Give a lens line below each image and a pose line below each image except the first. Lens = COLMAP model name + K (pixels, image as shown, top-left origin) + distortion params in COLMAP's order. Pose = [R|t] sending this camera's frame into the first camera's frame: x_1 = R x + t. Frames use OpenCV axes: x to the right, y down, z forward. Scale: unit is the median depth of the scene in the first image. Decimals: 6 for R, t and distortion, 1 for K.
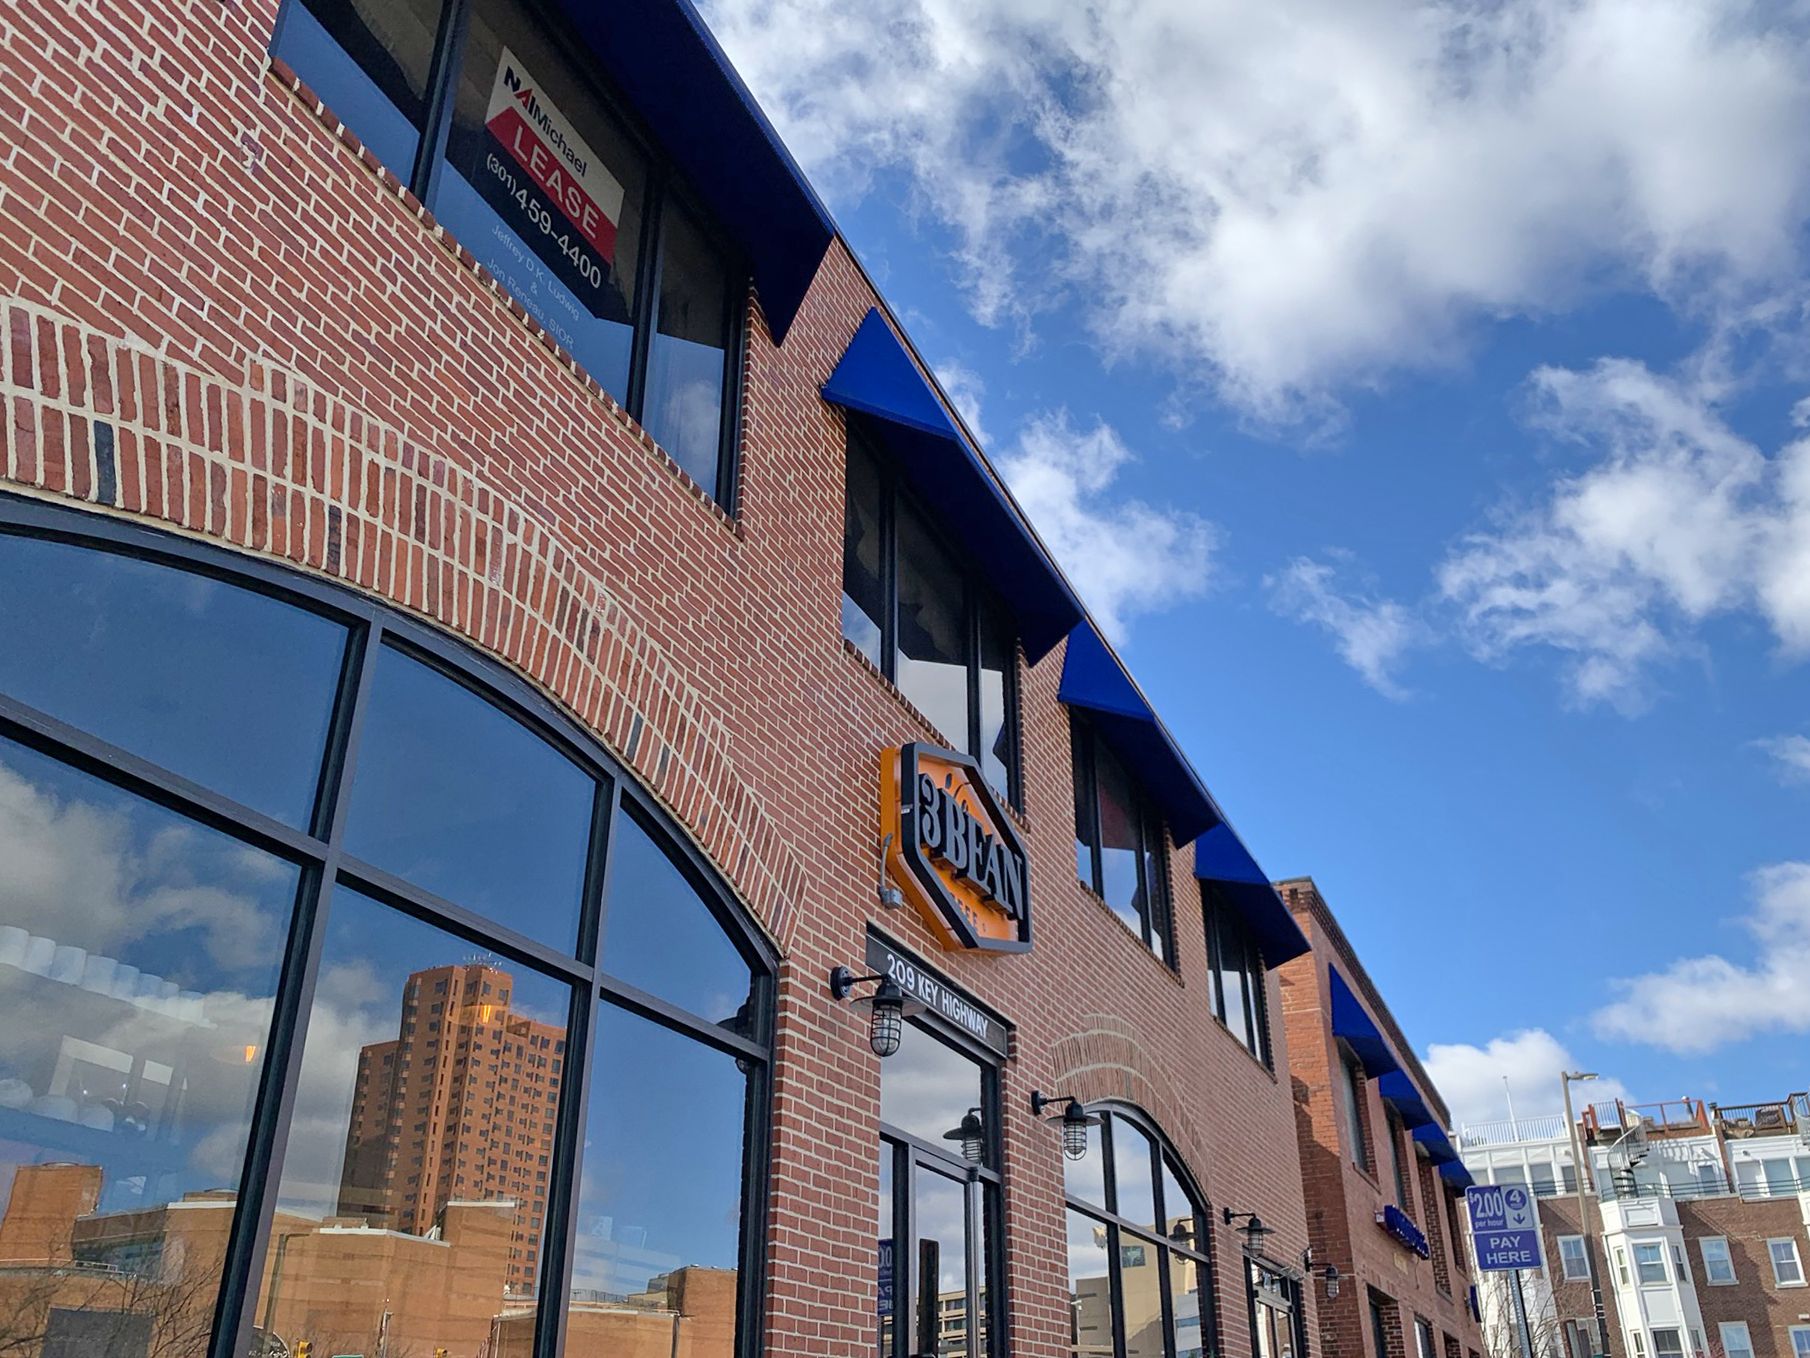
lens RADIAL K [[1525.9, 0, 875.7], [0, 1525.9, 682.2], [0, 0, 1]] dist [-0.013511, 0.036203]
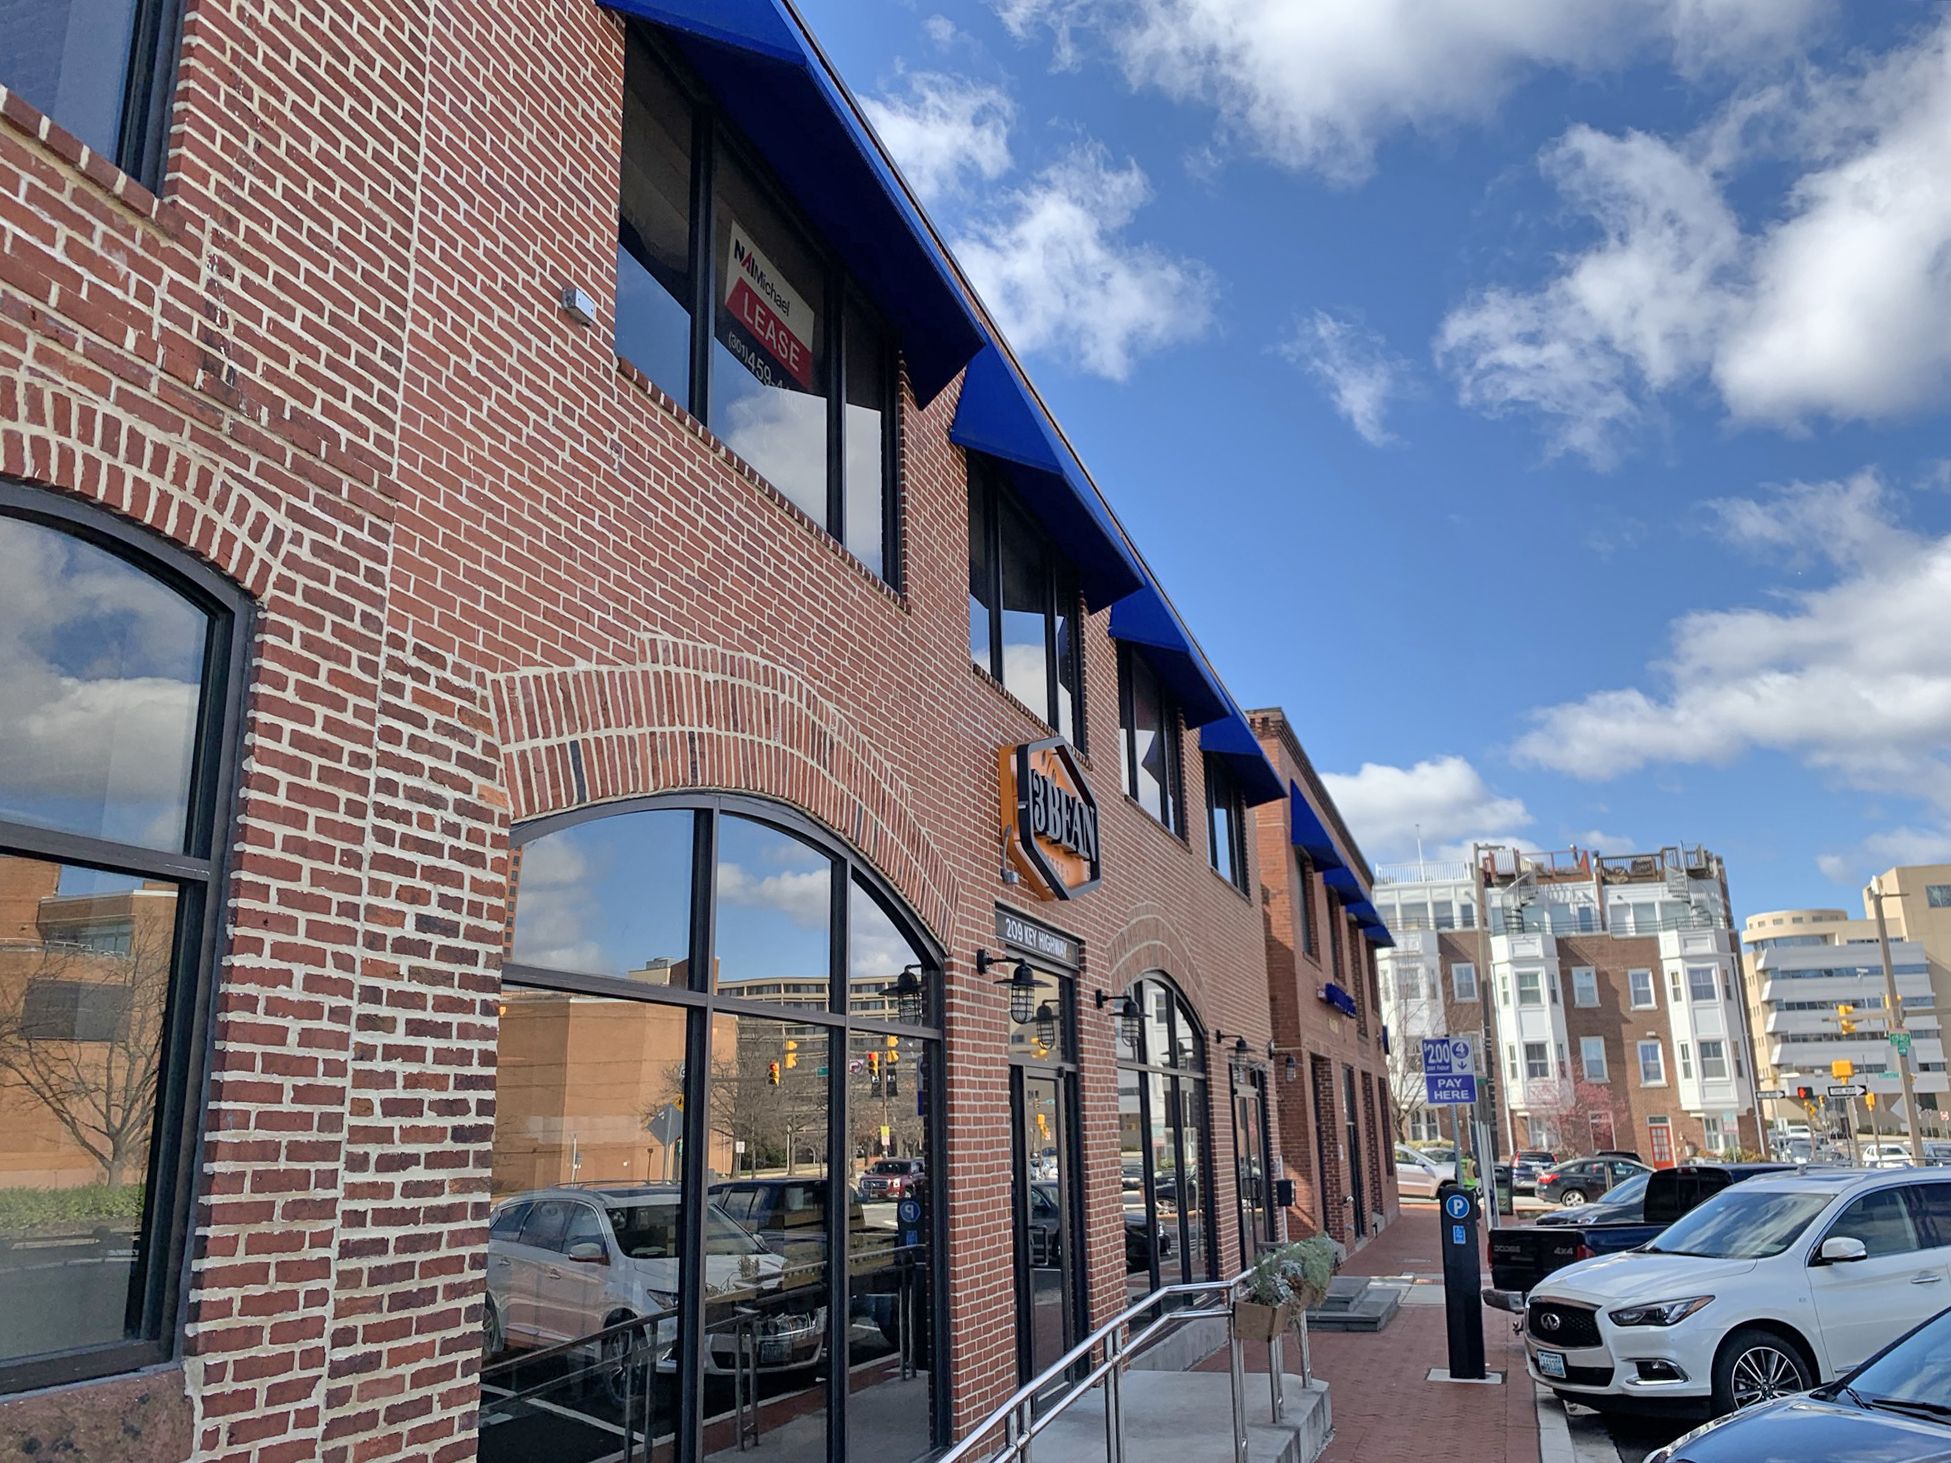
lens RADIAL K [[1476.1, 0, 970.5], [0, 1476.1, 742.6], [0, 0, 1]] dist [0.096282, -0.201295]
pose [[0.995708, 0.002482, 0.092521, -0.098553], [-0.021930, 0.977500, 0.209792, -0.159807], [-0.089918, -0.210921, 0.973359, -0.109843]]
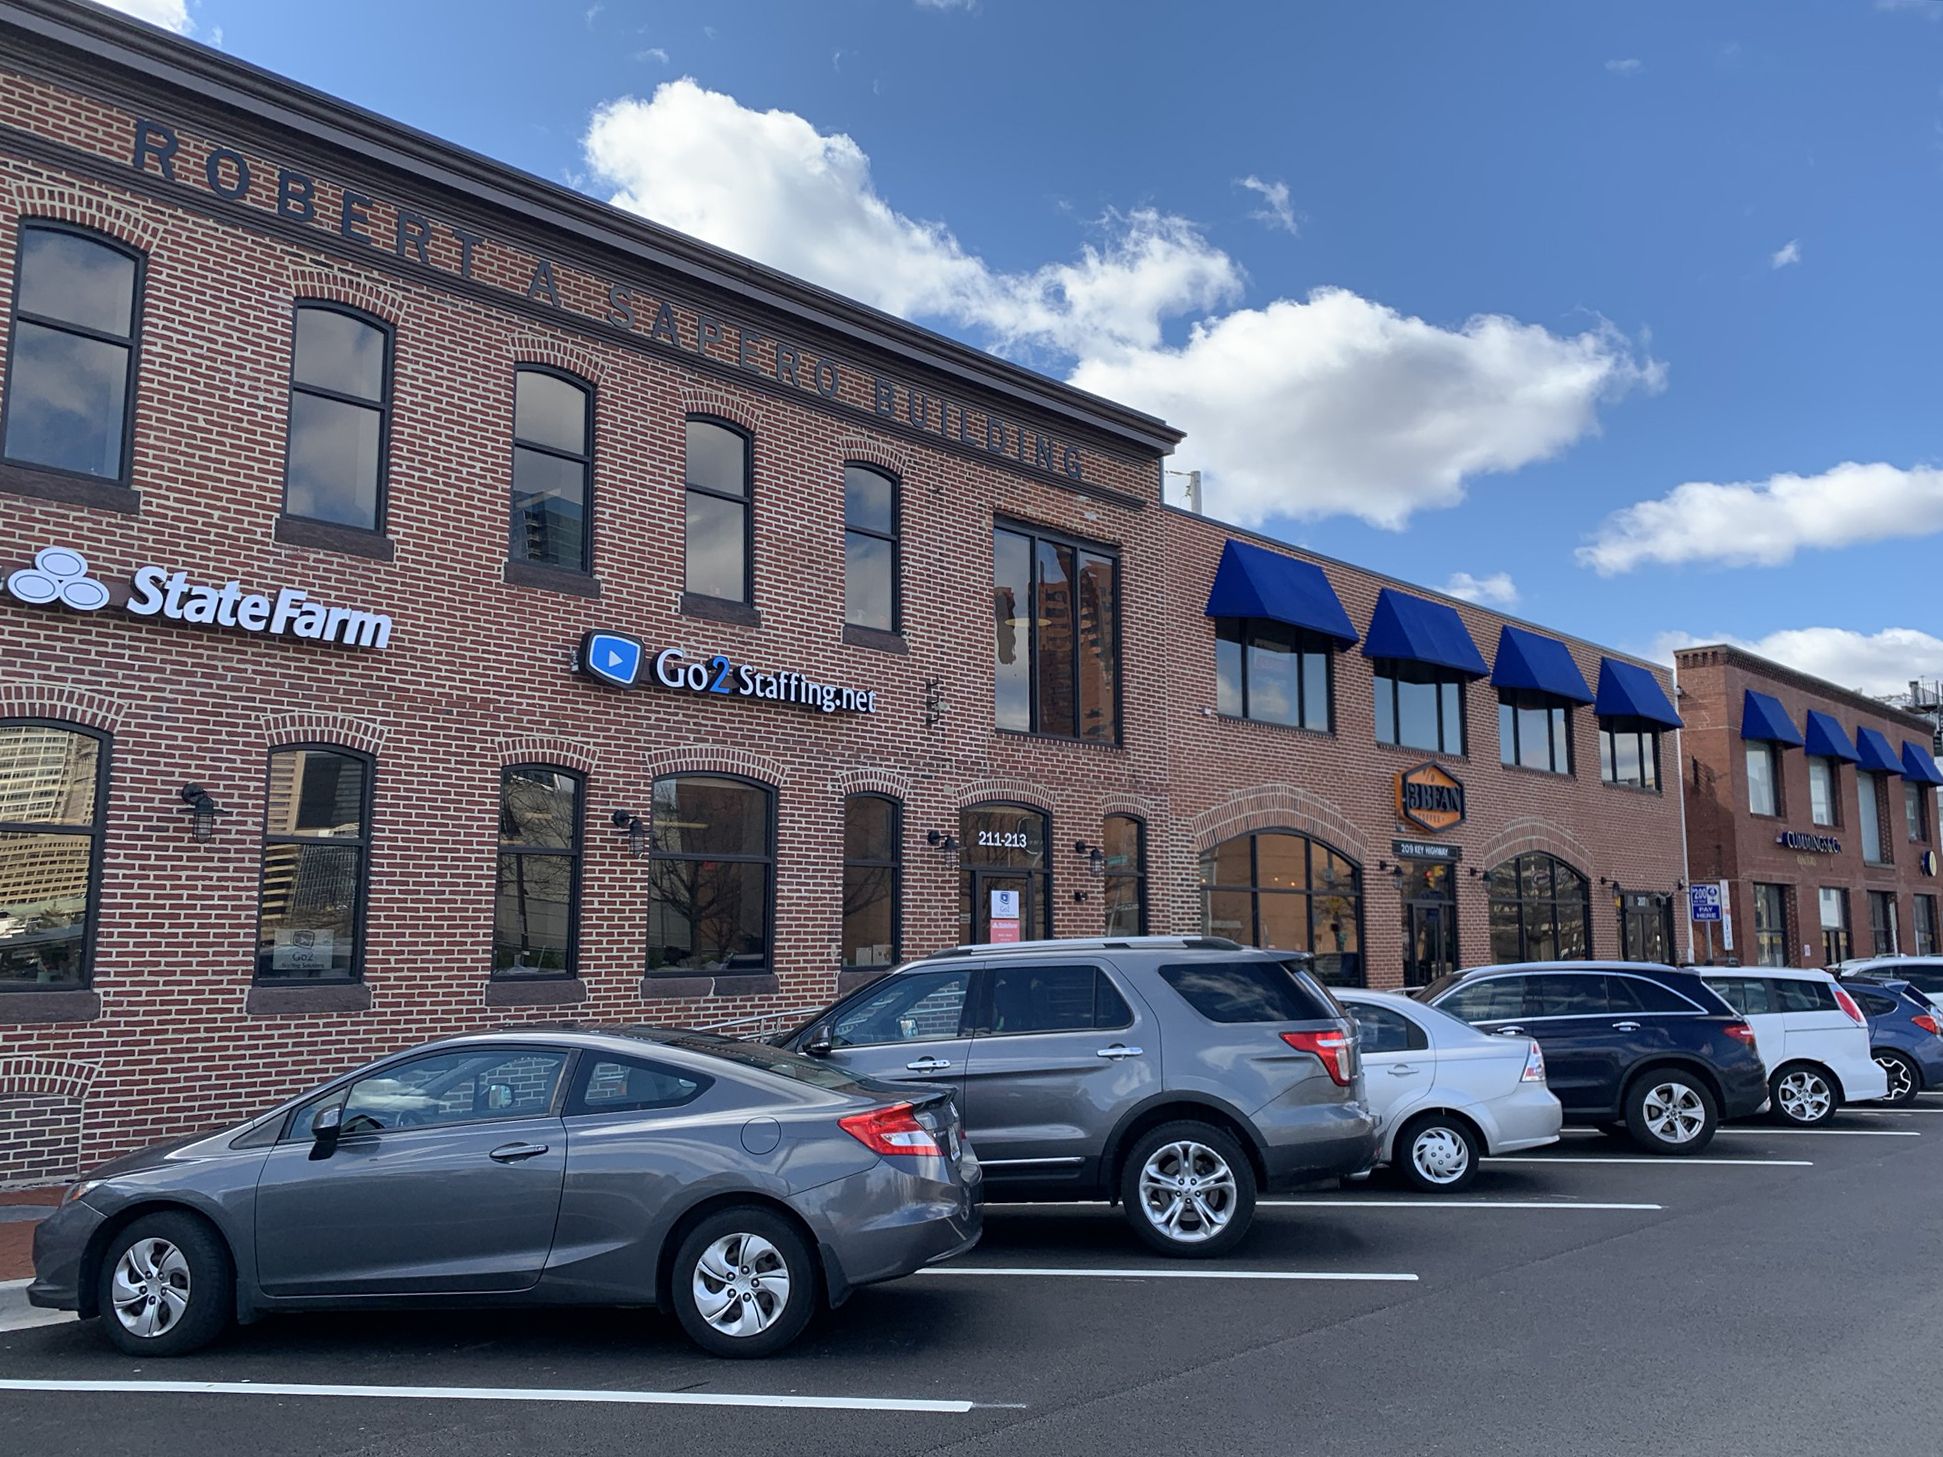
lens RADIAL K [[1470.1, 0, 966.5], [0, 1470.1, 739.5], [0, 0, 1]] dist [0.096282, -0.201295]
pose [[0.929011, -0.042614, -0.367590, 0.216178], [0.162593, 0.939331, 0.302027, -0.768845], [0.332418, -0.340353, 0.879578, -1.324783]]
